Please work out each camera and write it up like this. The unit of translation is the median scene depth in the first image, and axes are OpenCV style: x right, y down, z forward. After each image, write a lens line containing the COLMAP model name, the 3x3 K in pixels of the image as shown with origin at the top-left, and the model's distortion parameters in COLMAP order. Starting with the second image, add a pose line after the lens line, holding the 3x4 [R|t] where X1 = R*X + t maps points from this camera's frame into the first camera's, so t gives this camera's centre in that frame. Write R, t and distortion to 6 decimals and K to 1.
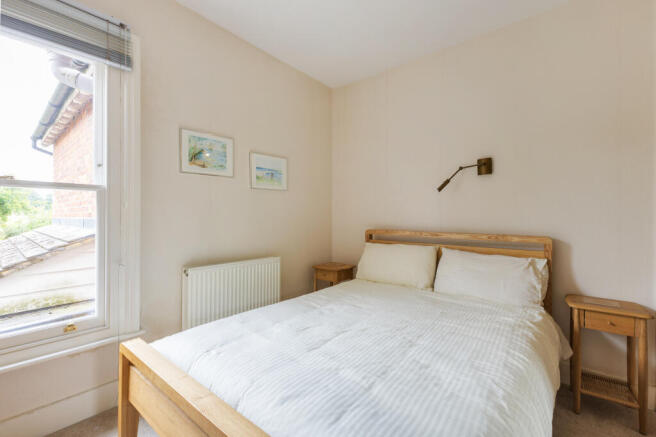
lens RADIAL K [[283.4, 0, 327.5], [0, 283.4, 216.0], [0, 0, 1]] dist [0.002658, 0.000243]
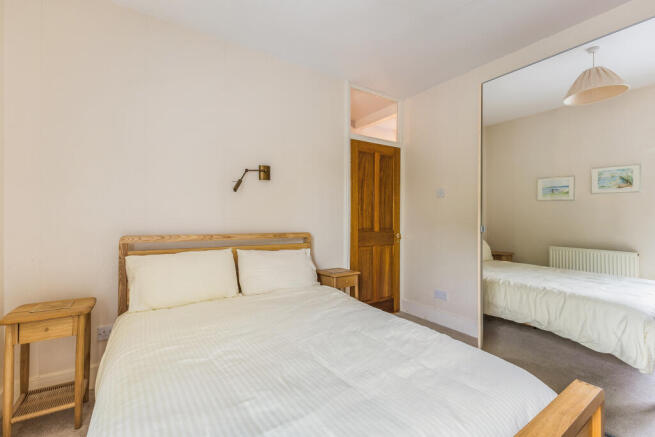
lens RADIAL K [[283.0, 0, 327.0], [0, 283.0, 214.6], [0, 0, 1]] dist [0.002658, 0.000243]
pose [[0.316296, 0.000862, 0.948660, -0.423280], [0.003025, 0.999994, -0.001917, -0.005690], [-0.948656, 0.003476, 0.316291, 0.403022]]
